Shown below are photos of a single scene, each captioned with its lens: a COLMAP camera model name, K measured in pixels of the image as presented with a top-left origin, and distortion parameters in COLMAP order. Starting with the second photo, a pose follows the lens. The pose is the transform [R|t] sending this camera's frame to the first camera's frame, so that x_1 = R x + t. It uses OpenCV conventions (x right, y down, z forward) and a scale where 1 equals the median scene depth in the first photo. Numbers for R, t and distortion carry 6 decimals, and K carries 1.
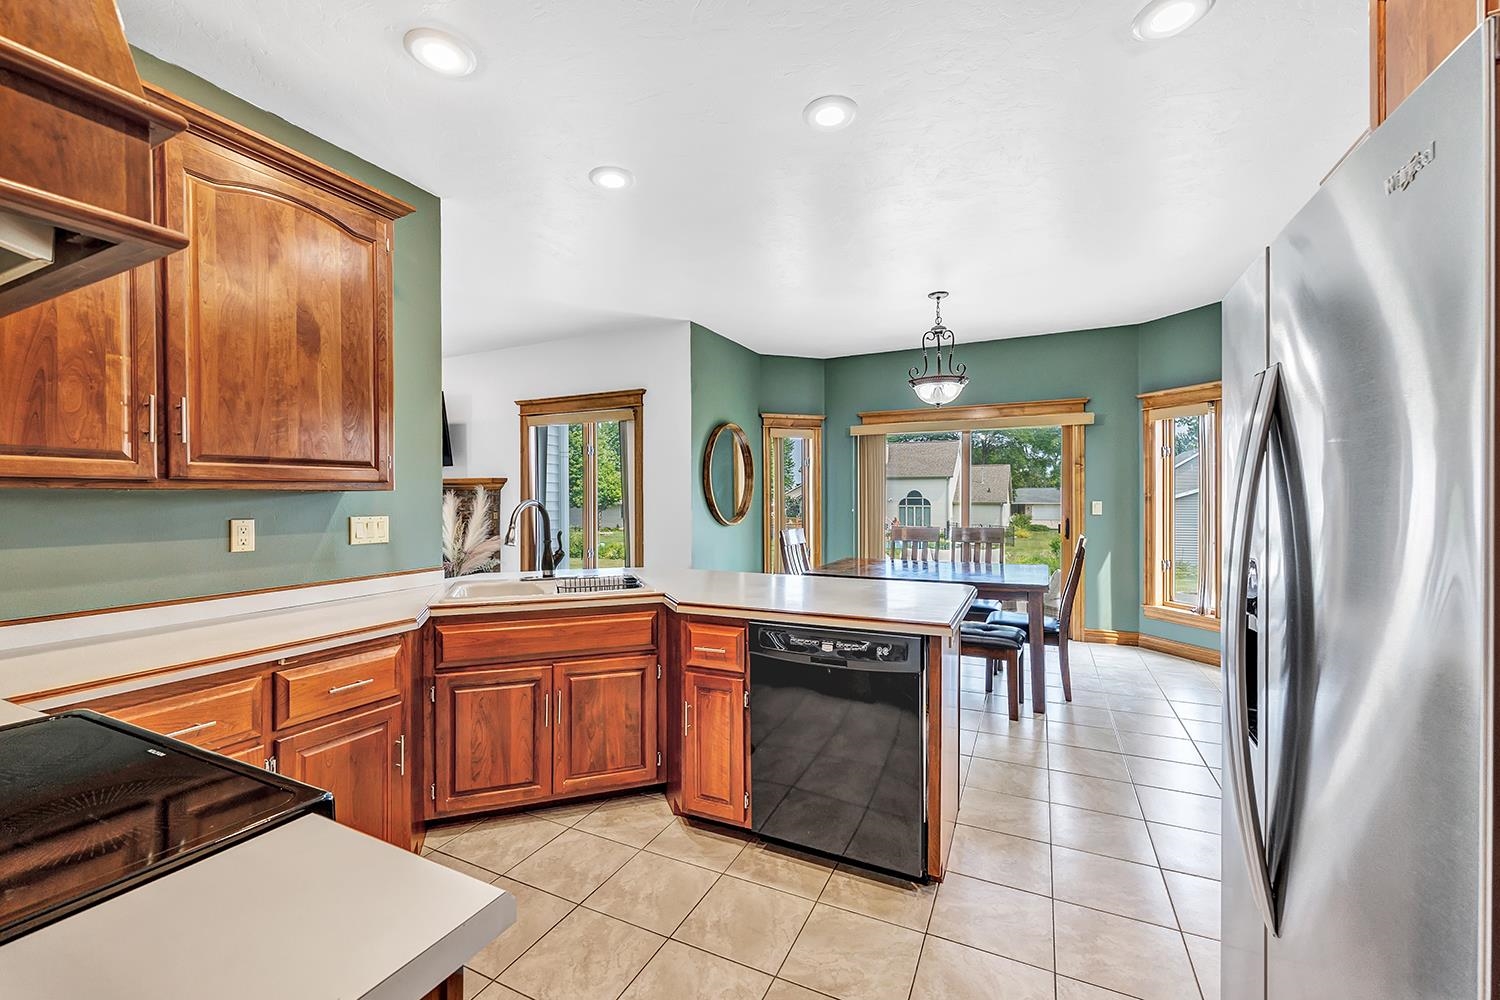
lens RADIAL K [[607.2, 0, 732.6], [0, 607.2, 500.0], [0, 0, 1]] dist [0.000663, -0.000053]
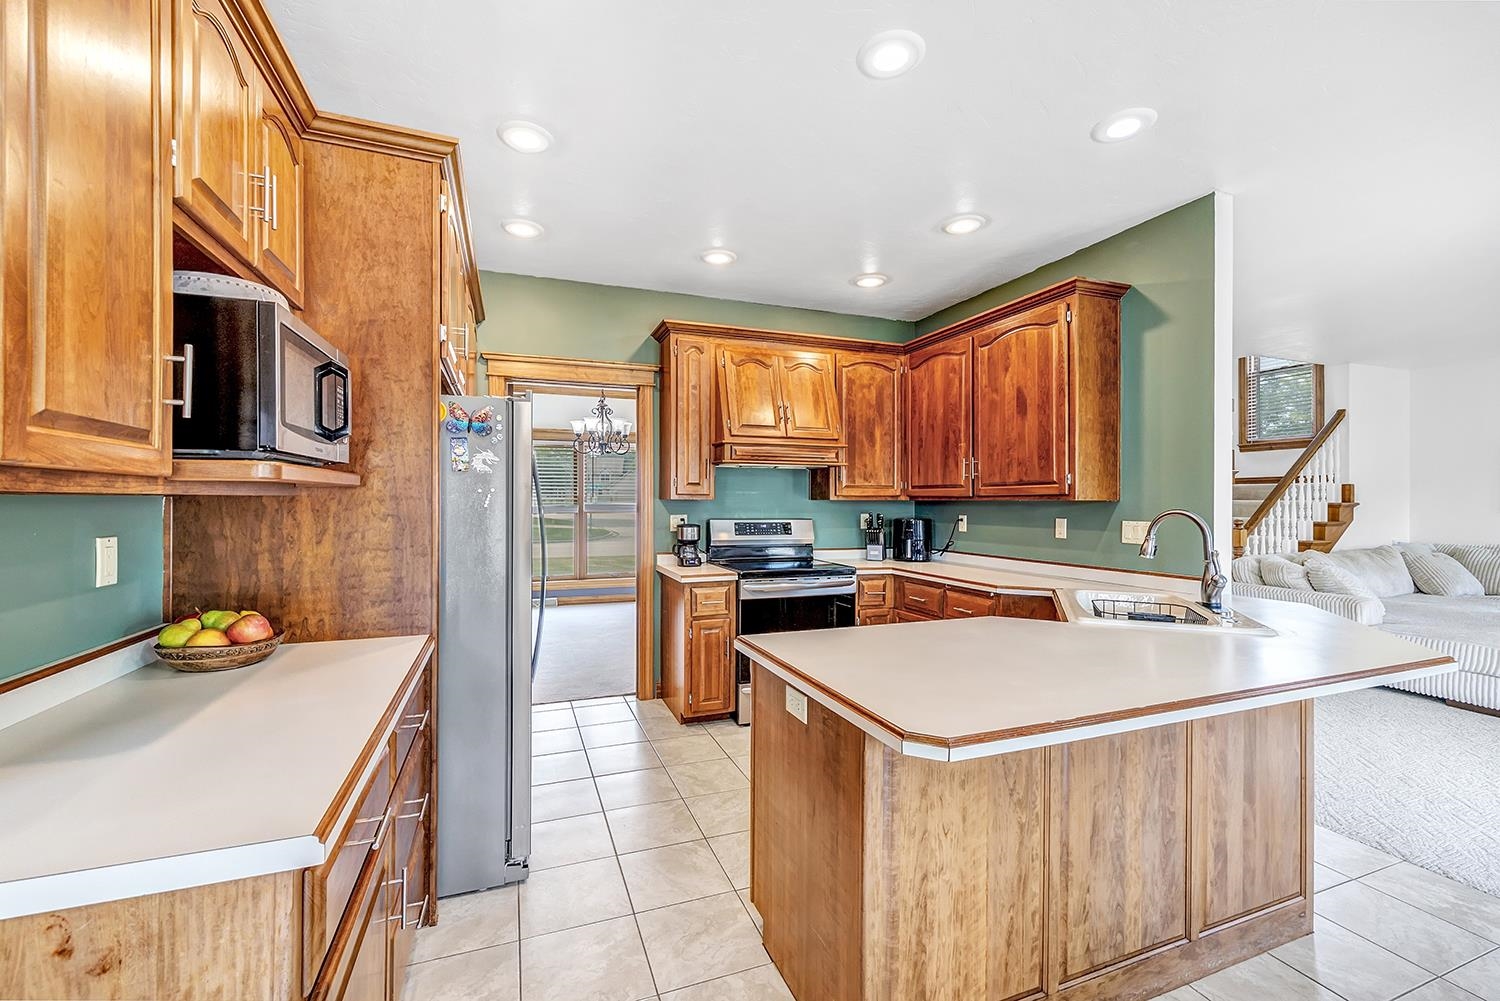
lens RADIAL K [[607.2, 0, 732.6], [0, 607.2, 500.5], [0, 0, 1]] dist [0.000663, -0.000053]
pose [[-0.692918, 0.004783, -0.721001, 0.367249], [0.000335, 0.999980, 0.006312, -0.010076], [0.721017, 0.004132, -0.692905, 0.567910]]
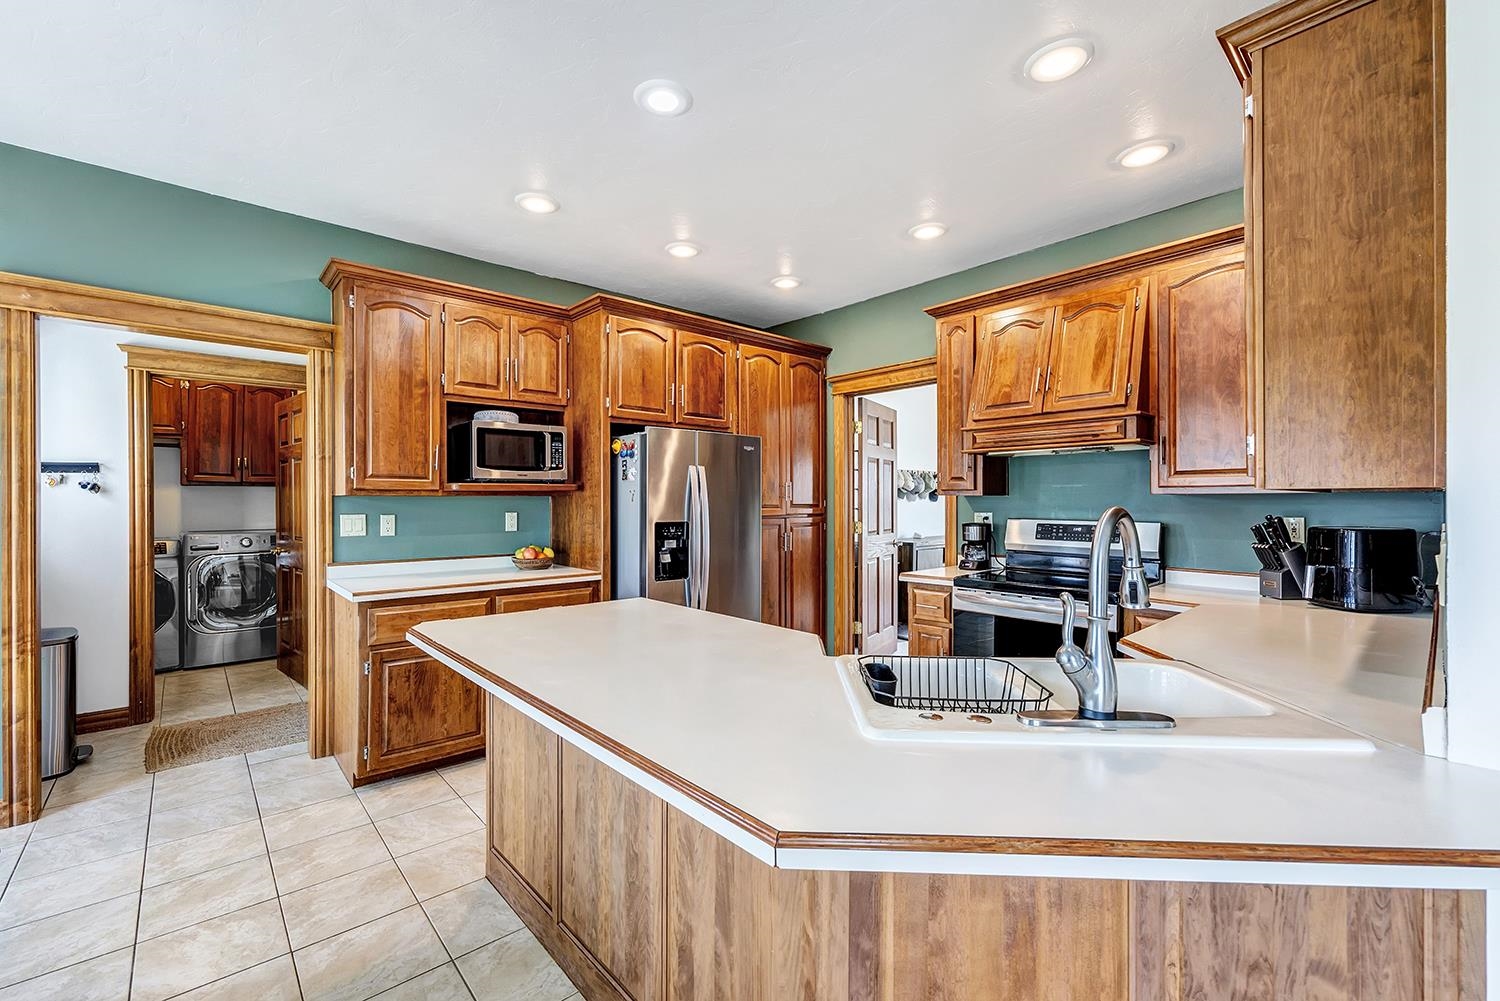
lens RADIAL K [[616.1, 0, 719.2], [0, 616.1, 499.8], [0, 0, 1]] dist [0.011436, 0.000161]
pose [[-0.921213, 0.008380, 0.388968, -0.126565], [0.008999, 0.999959, -0.000231, -0.004313], [-0.388955, 0.003287, -0.921251, 0.742963]]
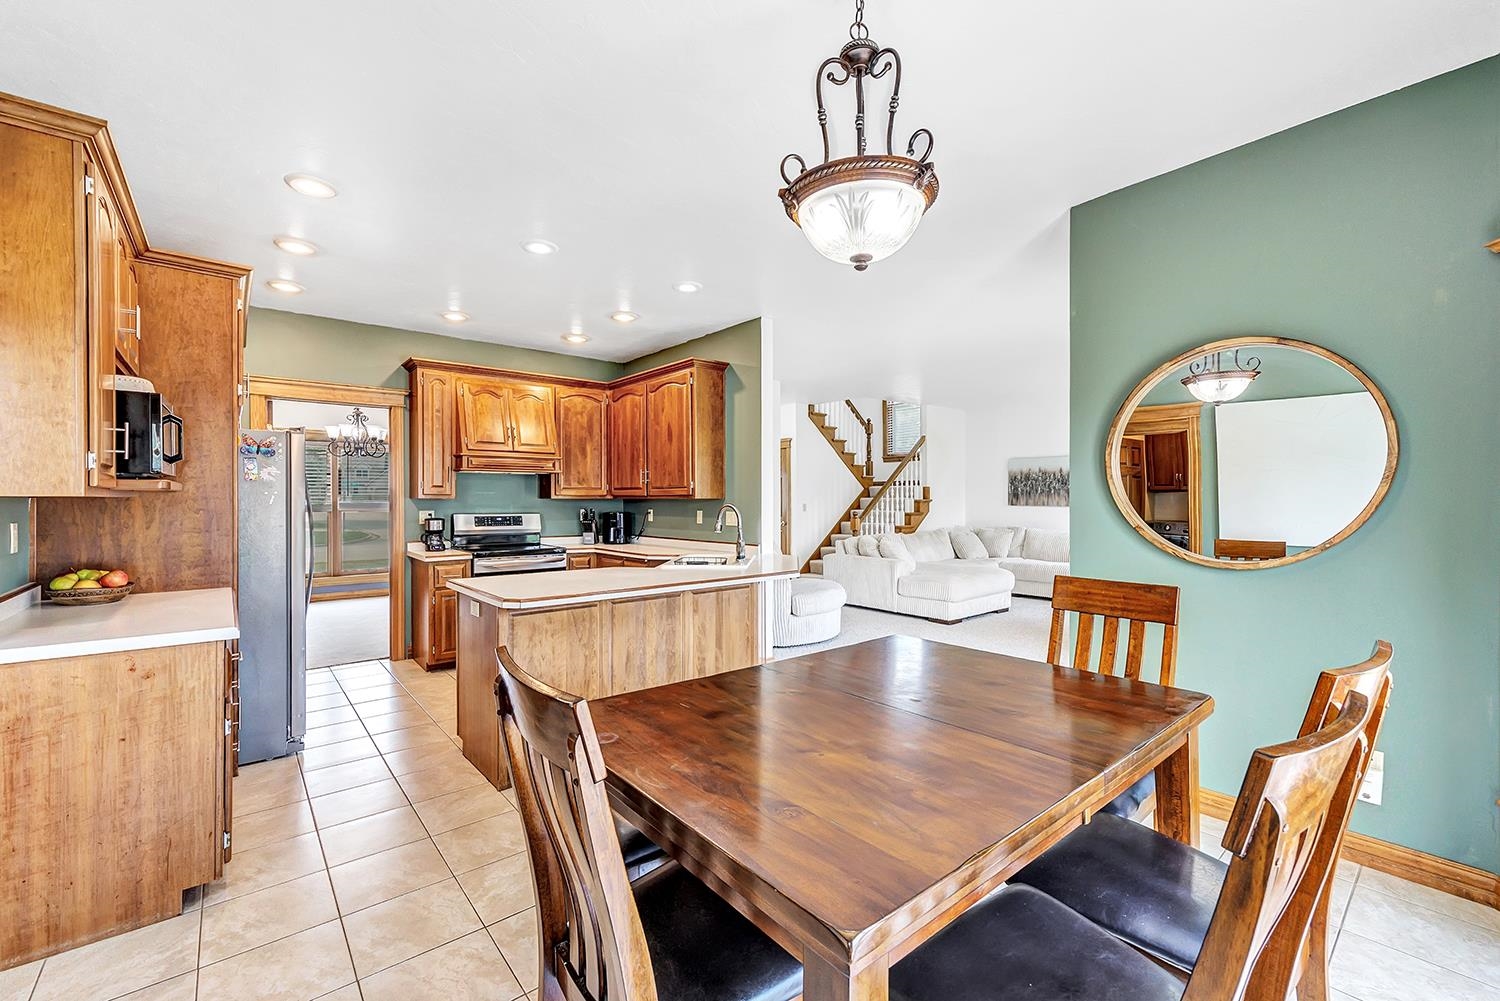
lens RADIAL K [[628.8, 0, 710.9], [0, 628.8, 502.1], [0, 0, 1]] dist [-0.000843, -0.000023]
pose [[-0.449103, 0.011099, -0.893411, 0.541649], [0.000764, 0.999927, 0.012038, -0.012253], [0.893480, 0.004723, -0.449078, 0.827234]]
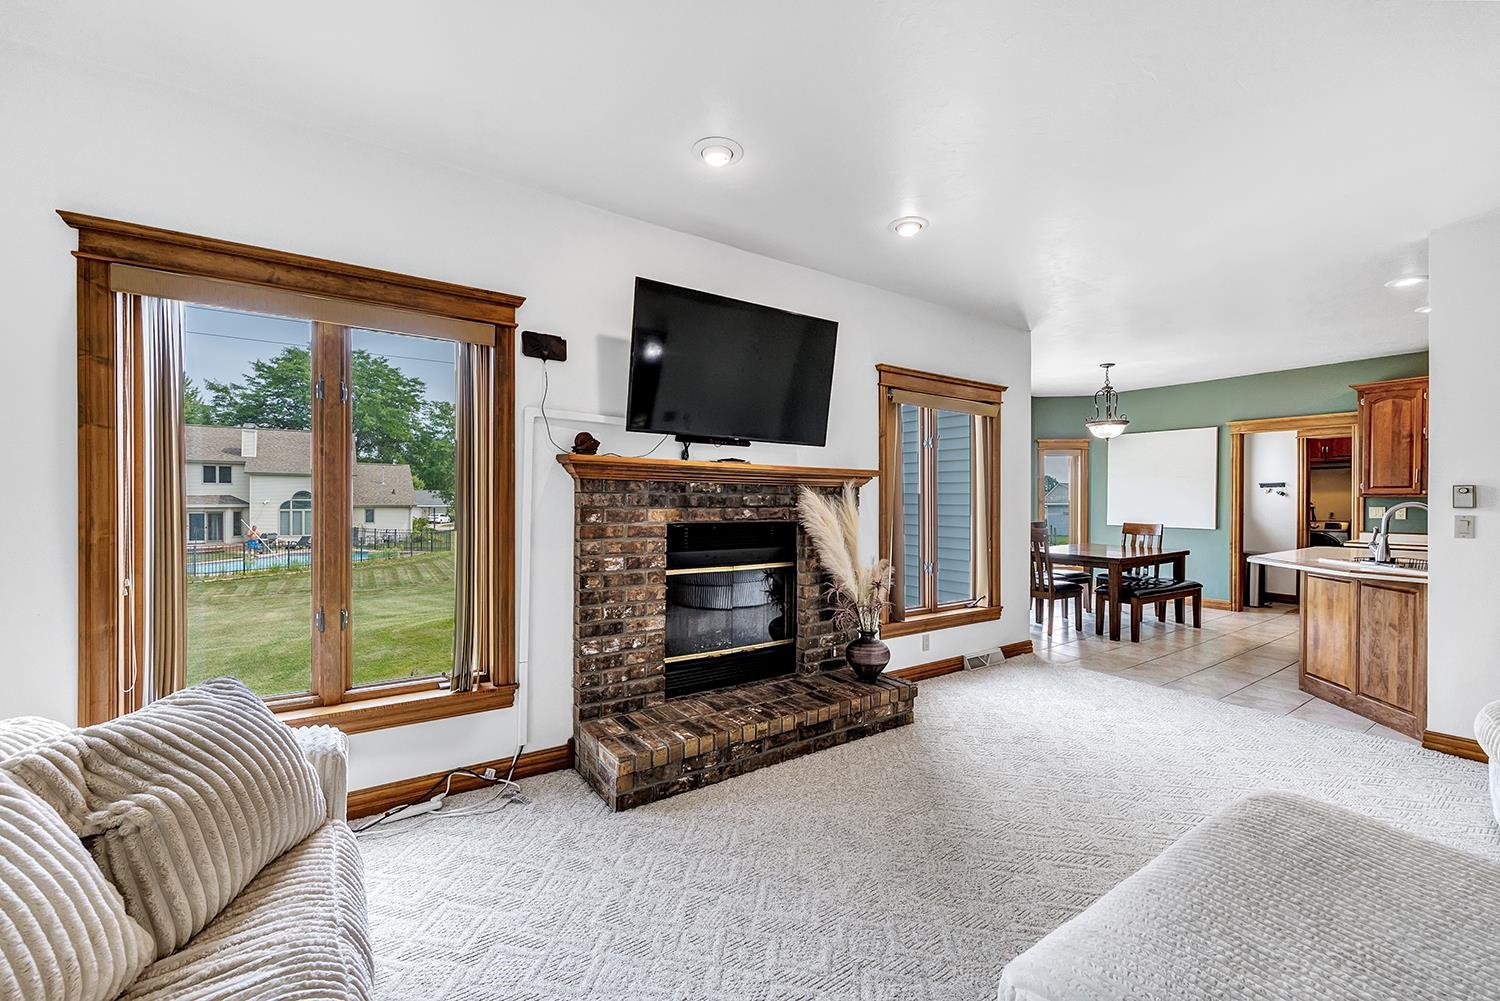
lens RADIAL K [[607.2, 0, 732.6], [0, 607.2, 500.5], [0, 0, 1]] dist [0.000663, -0.000053]
pose [[0.502368, 0.005137, 0.864639, -1.059037], [-0.001922, 0.999987, -0.004825, 0.001525], [-0.864652, 0.000762, 0.502371, 0.791474]]
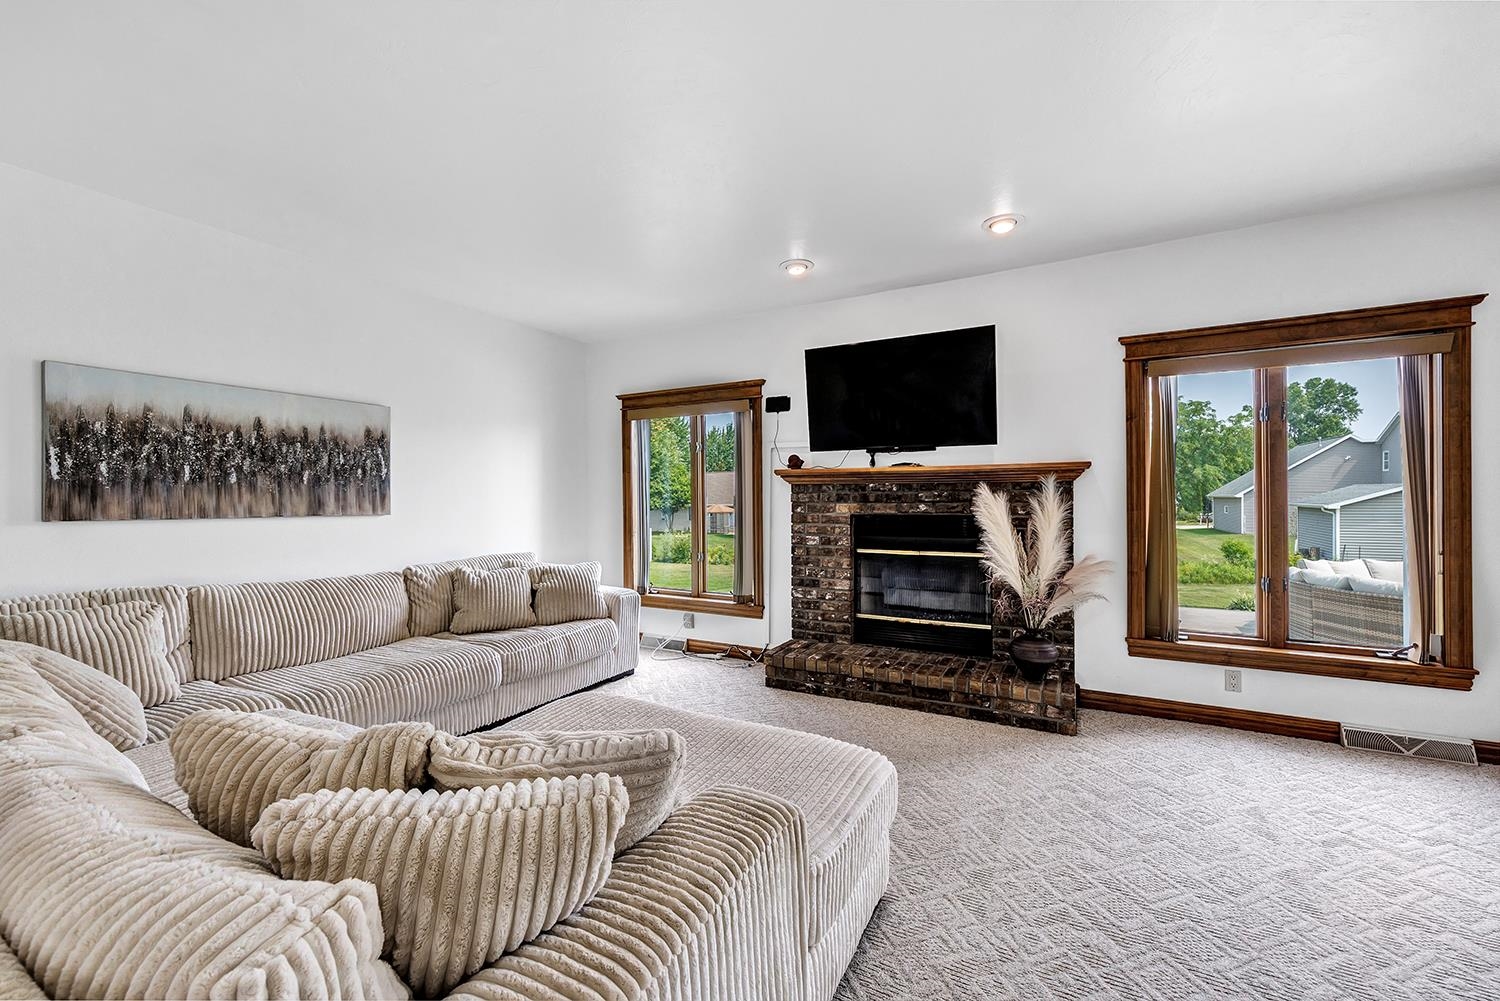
lens RADIAL K [[610.8, 0, 748.5], [0, 610.8, 499.1], [0, 0, 1]] dist [0.020104, 0.000115]
pose [[0.998975, -0.004373, -0.045055, -0.709116], [0.004180, 0.999982, -0.004368, 0.003709], [0.045073, 0.004176, 0.998975, 0.353060]]
